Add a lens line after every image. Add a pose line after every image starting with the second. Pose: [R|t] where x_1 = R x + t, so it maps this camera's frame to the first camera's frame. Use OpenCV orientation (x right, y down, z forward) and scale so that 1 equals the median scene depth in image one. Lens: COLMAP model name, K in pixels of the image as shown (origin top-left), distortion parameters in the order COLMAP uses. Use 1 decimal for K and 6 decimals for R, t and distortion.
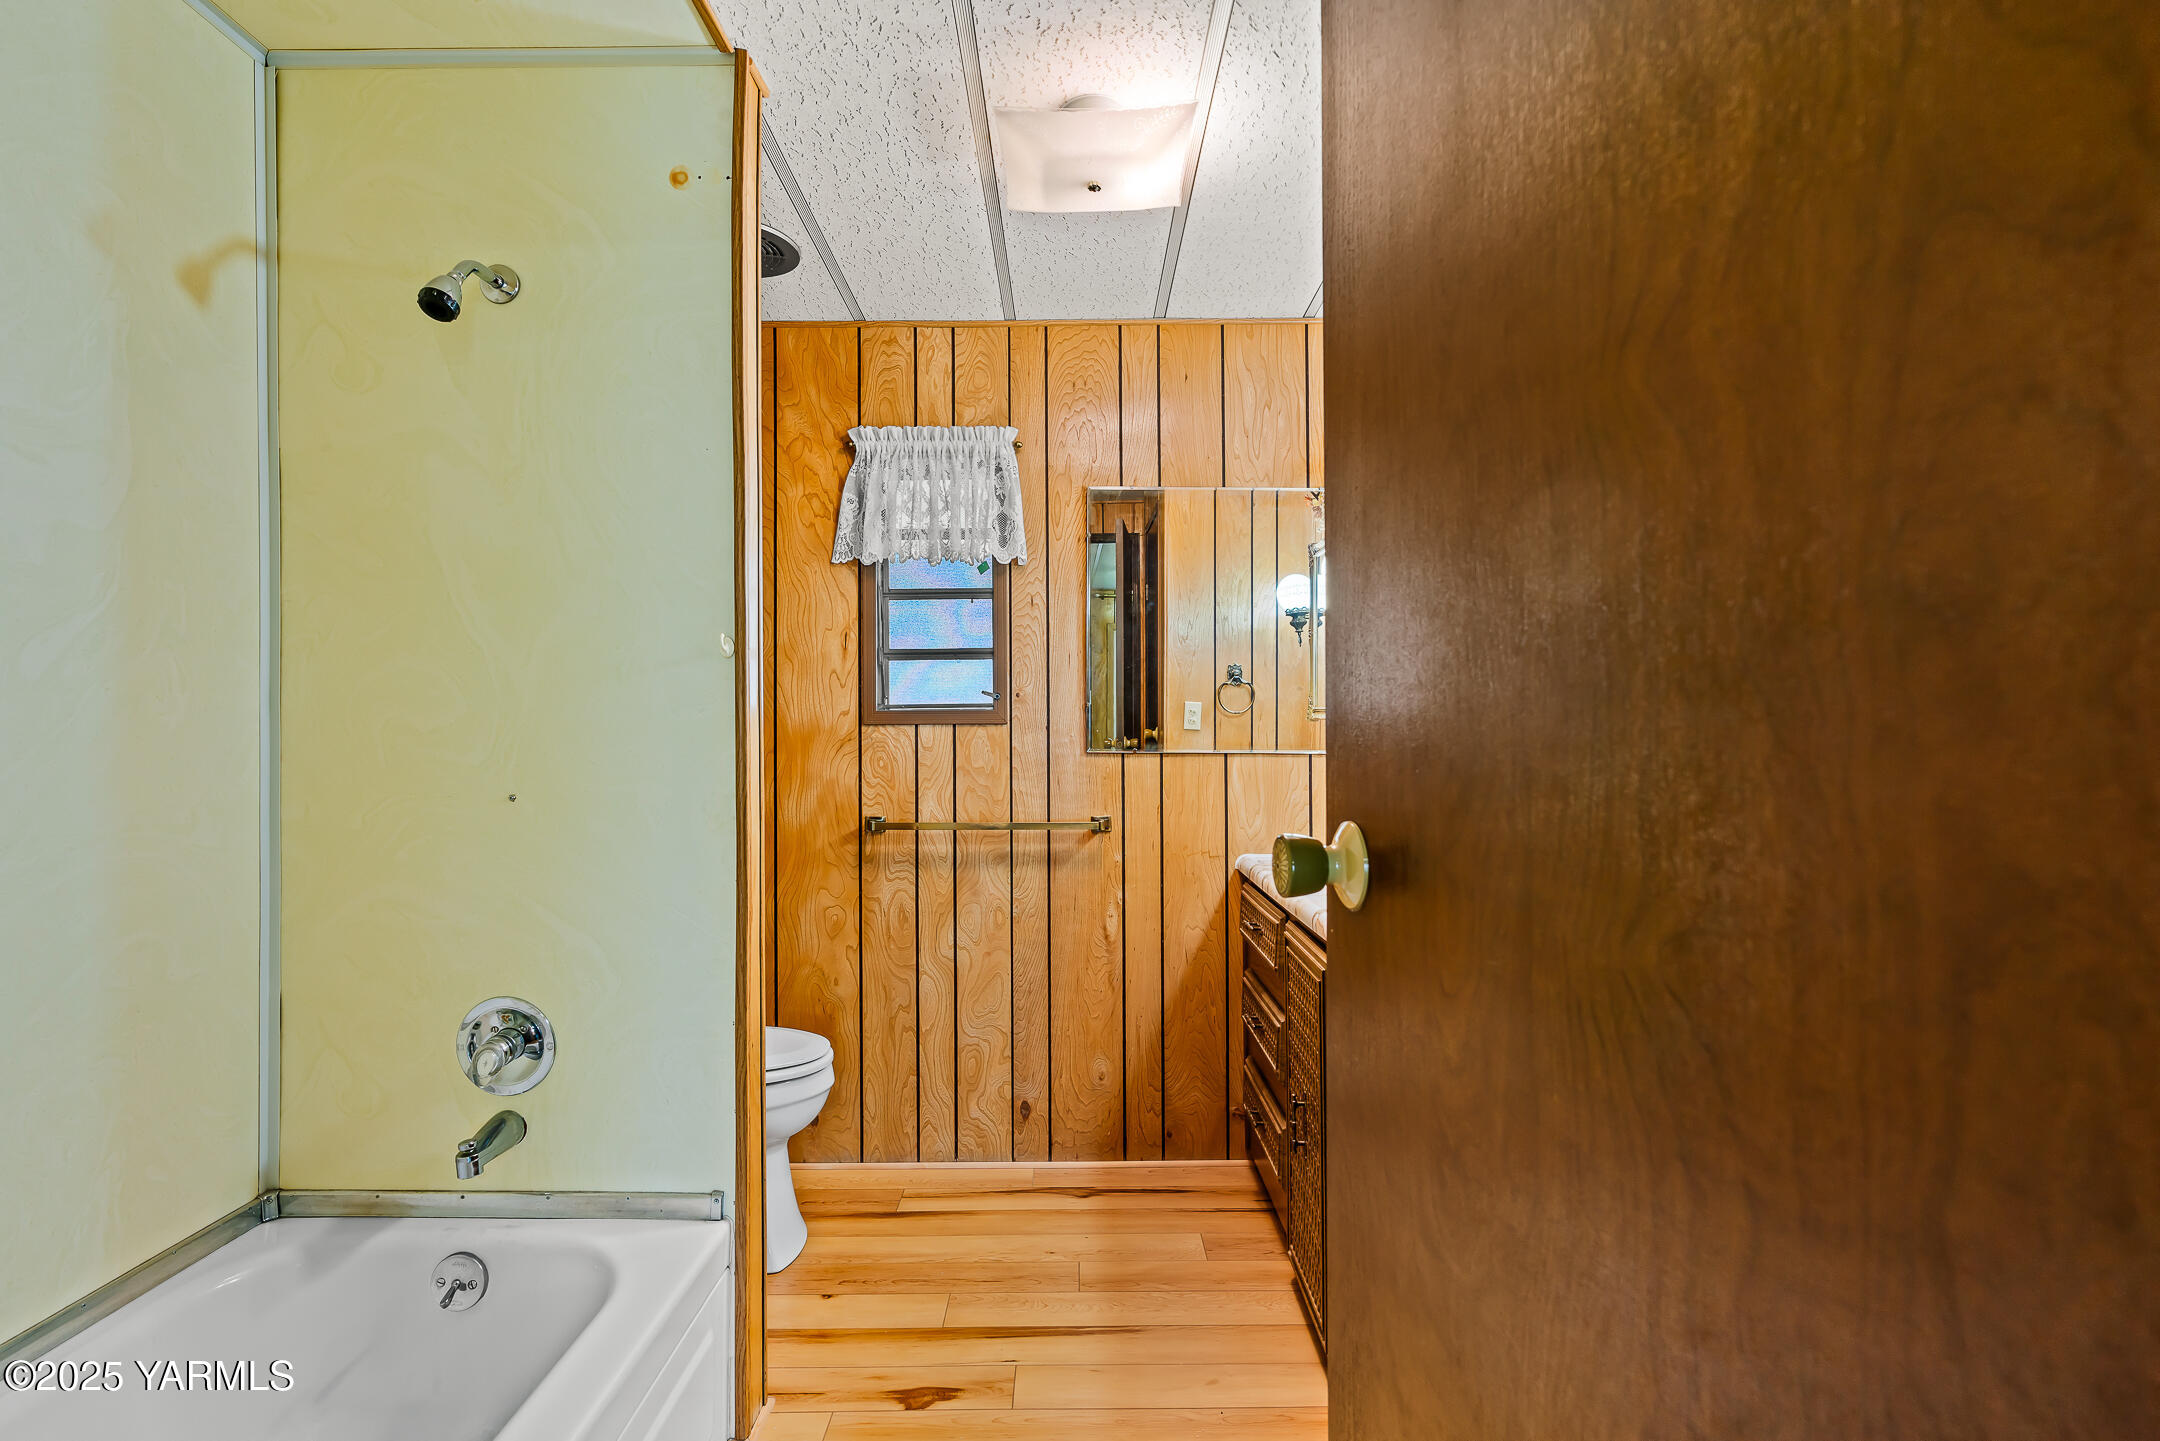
lens RADIAL K [[1062.9, 0, 1078.3], [0, 1062.9, 727.1], [0, 0, 1]] dist [-0.003518, -0.000153]
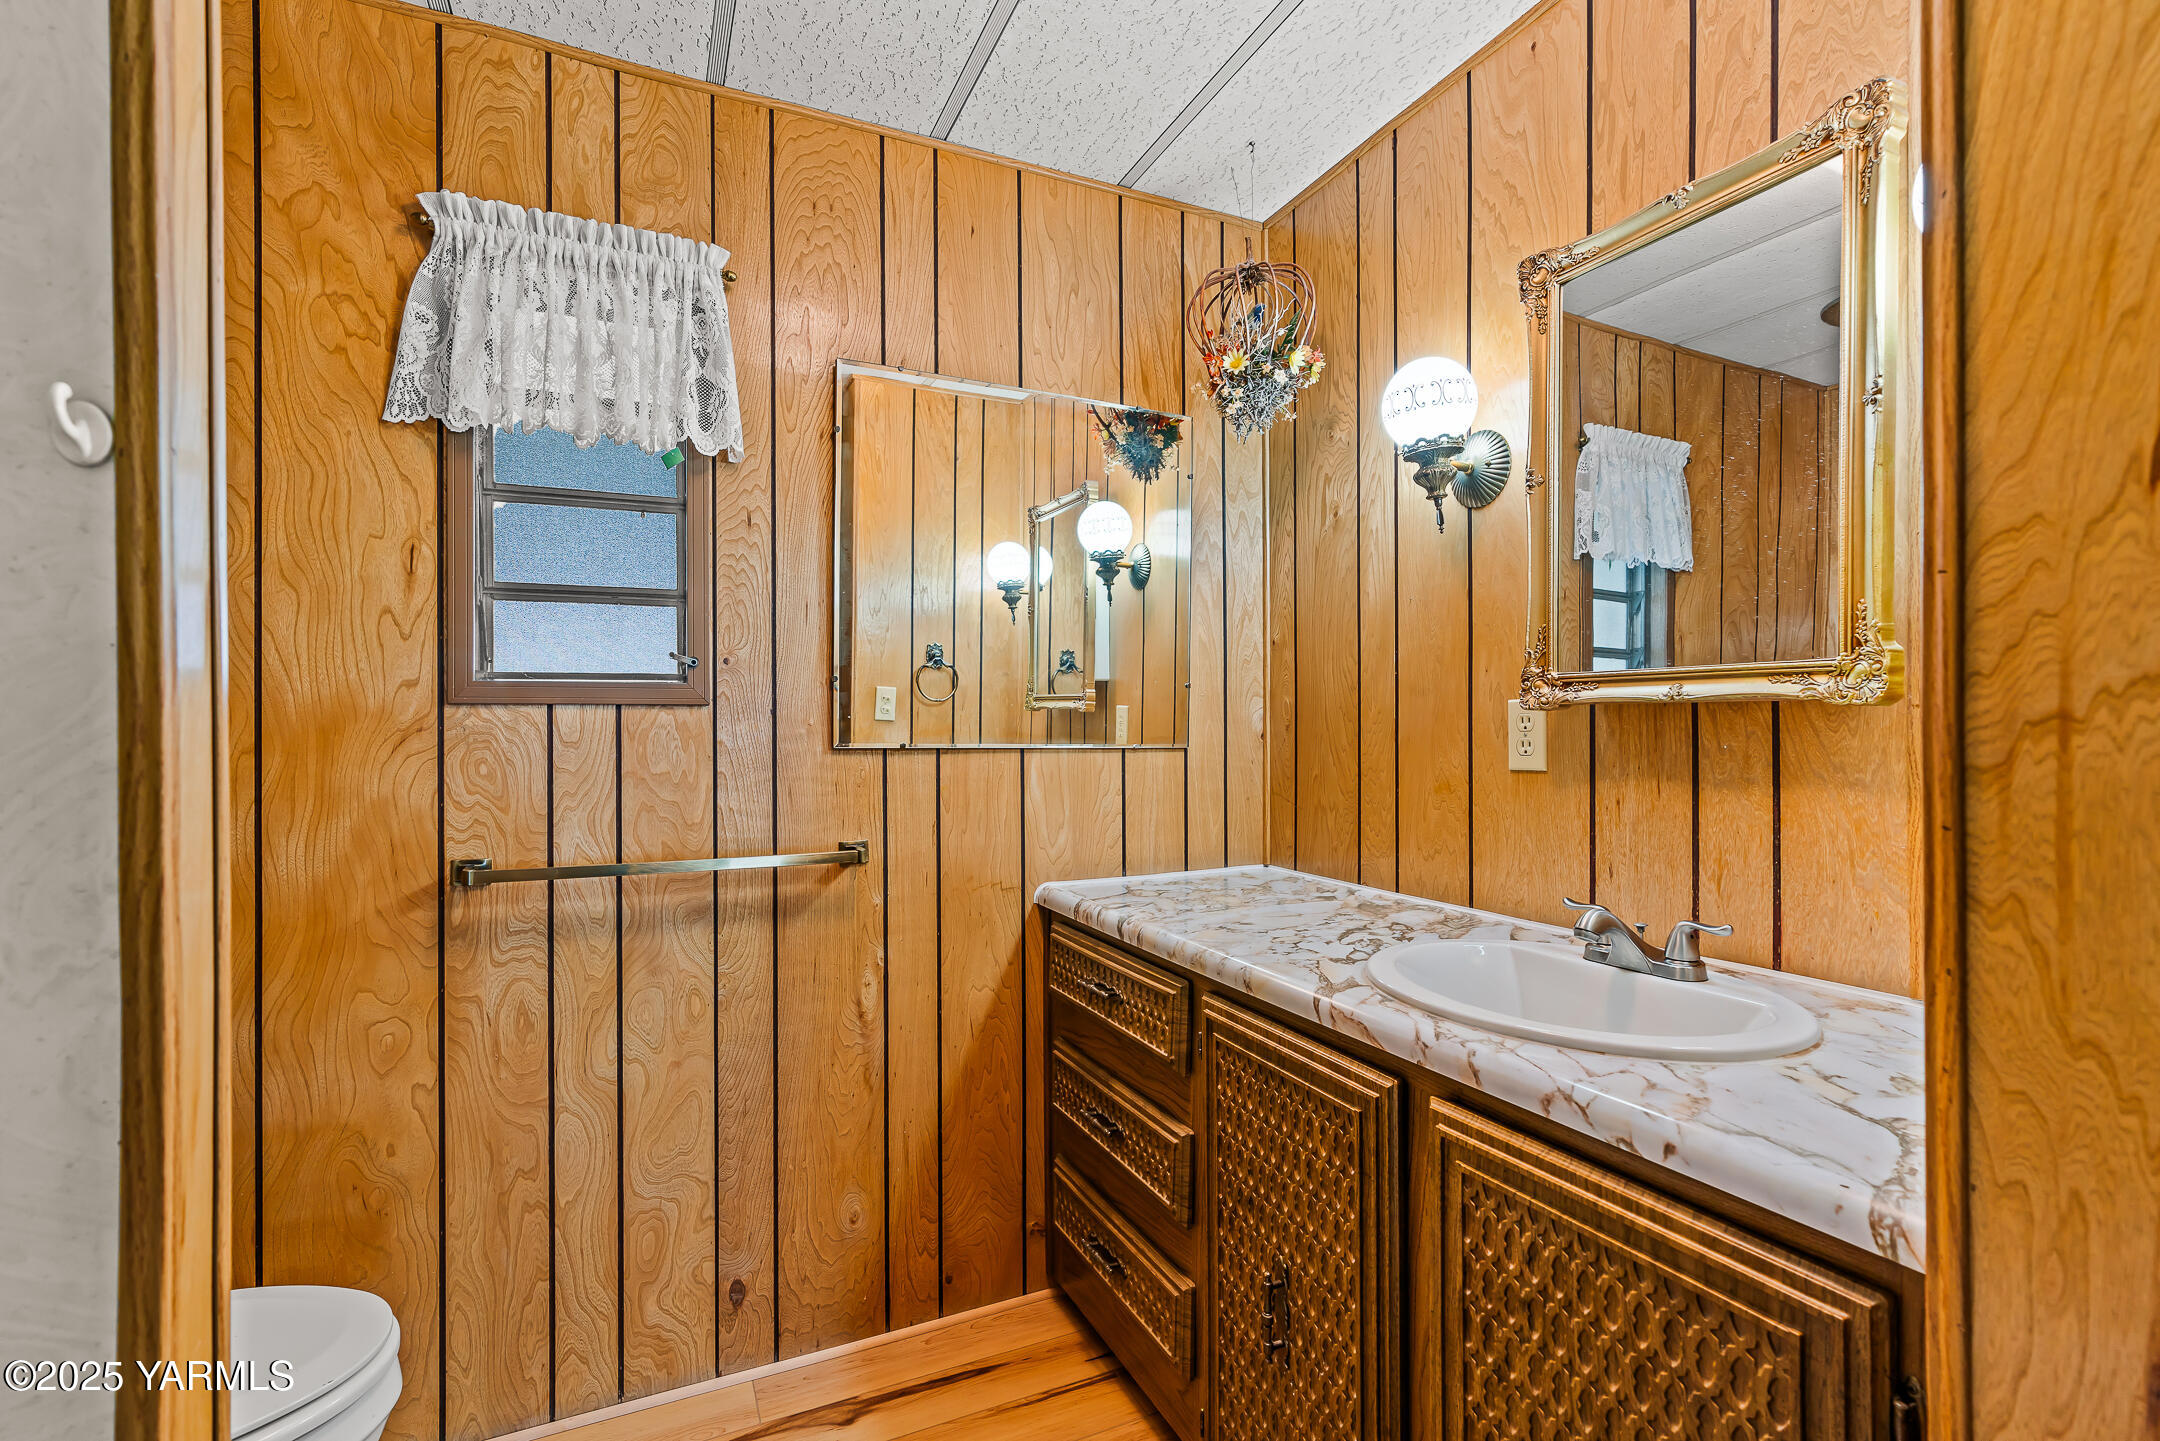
lens RADIAL K [[977.4, 0, 1084.1], [0, 977.4, 726.8], [0, 0, 1]] dist [-0.008586, 0.007447]
pose [[0.909169, 0.002499, 0.416420, -0.106761], [-0.003920, 0.999989, 0.002557, 0.007581], [-0.416409, -0.003957, 0.909169, 0.363317]]
